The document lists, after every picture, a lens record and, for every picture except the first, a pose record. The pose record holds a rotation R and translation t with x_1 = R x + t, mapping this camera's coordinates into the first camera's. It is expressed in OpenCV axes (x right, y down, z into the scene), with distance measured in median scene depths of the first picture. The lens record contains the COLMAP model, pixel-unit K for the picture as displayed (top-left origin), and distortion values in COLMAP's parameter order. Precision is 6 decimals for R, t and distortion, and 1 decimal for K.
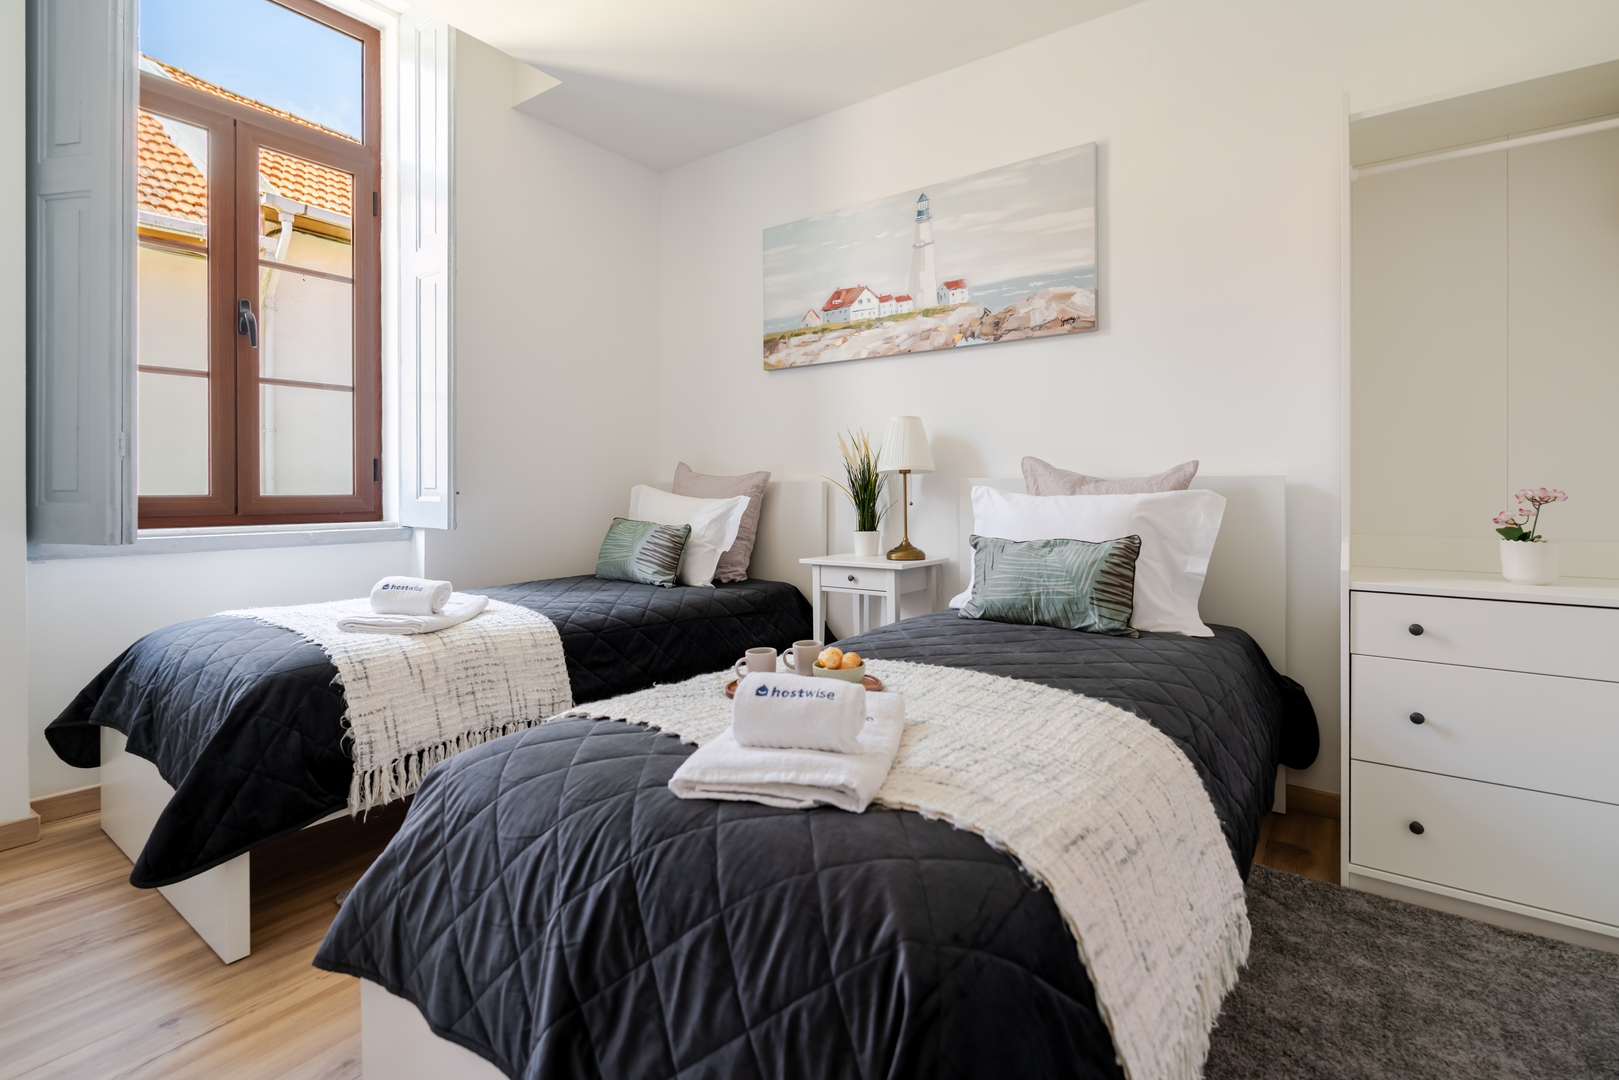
lens RADIAL K [[754.3, 0, 811.3], [0, 754.3, 495.0], [0, 0, 1]] dist [0.000307, -0.000023]
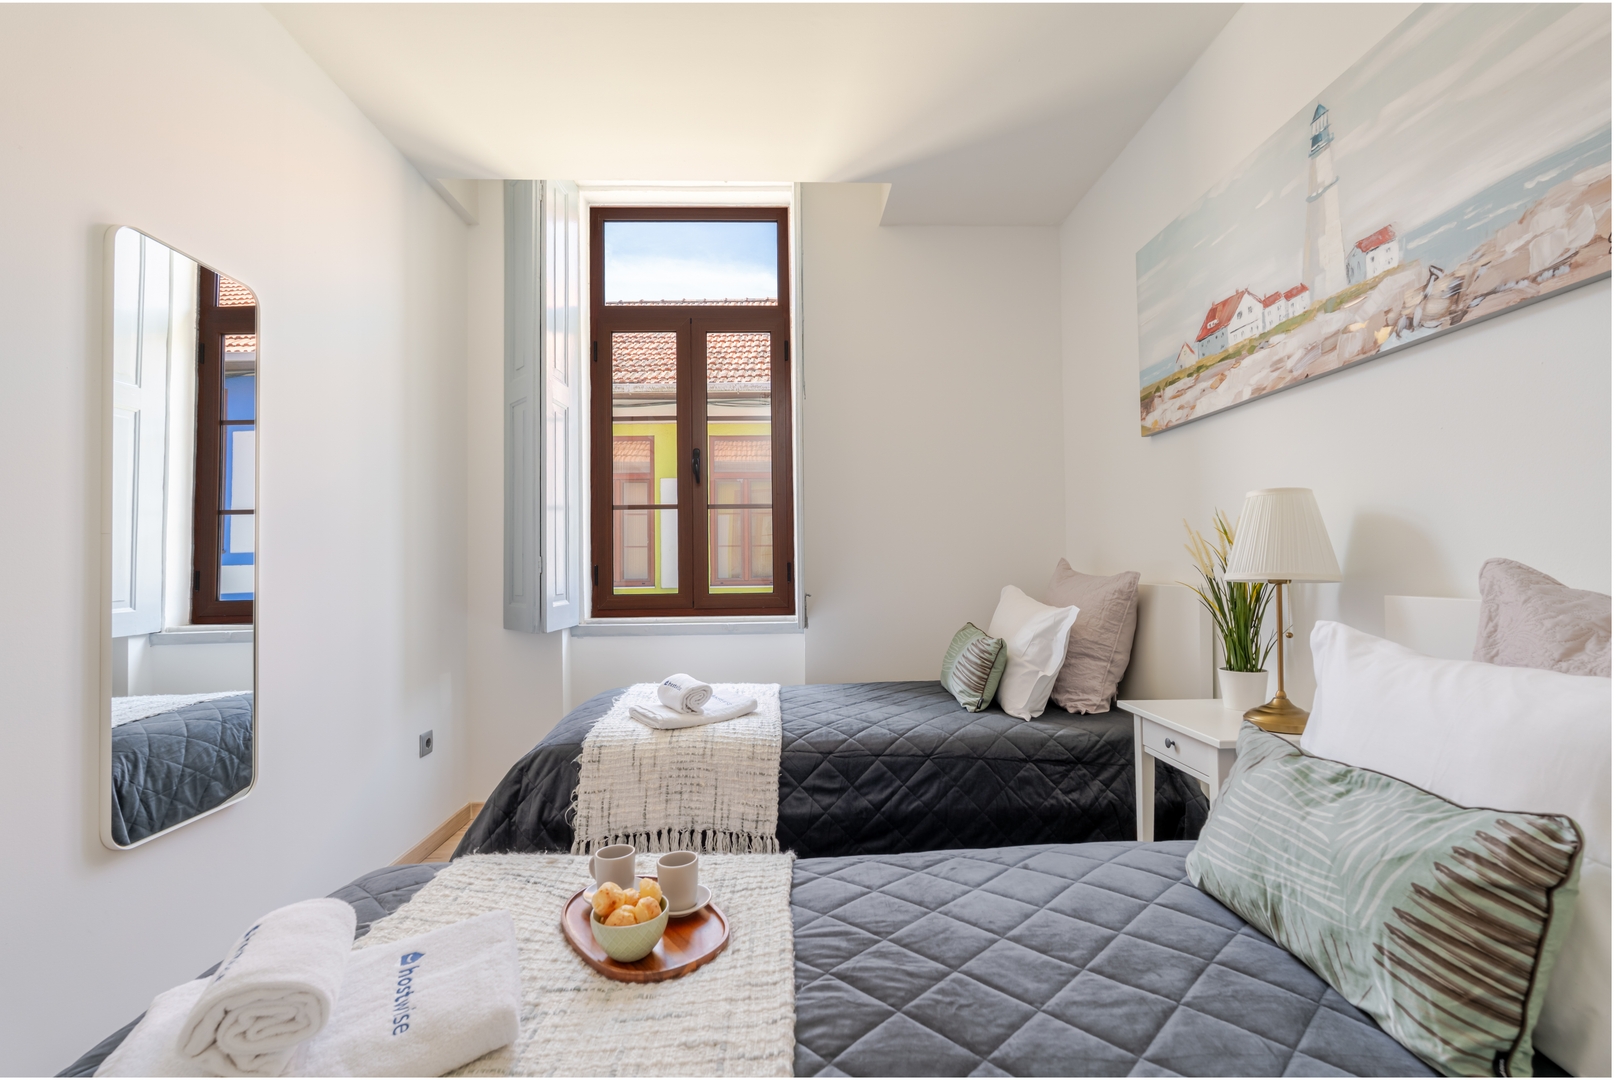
lens RADIAL K [[692.4, 0, 805.0], [0, 692.4, 555.7], [0, 0, 1]] dist [-0.001360, -0.000198]
pose [[0.626238, -0.016891, -0.779449, 0.312311], [0.005965, 0.999840, -0.016874, -0.043155], [0.779609, 0.005918, 0.626238, 0.357036]]
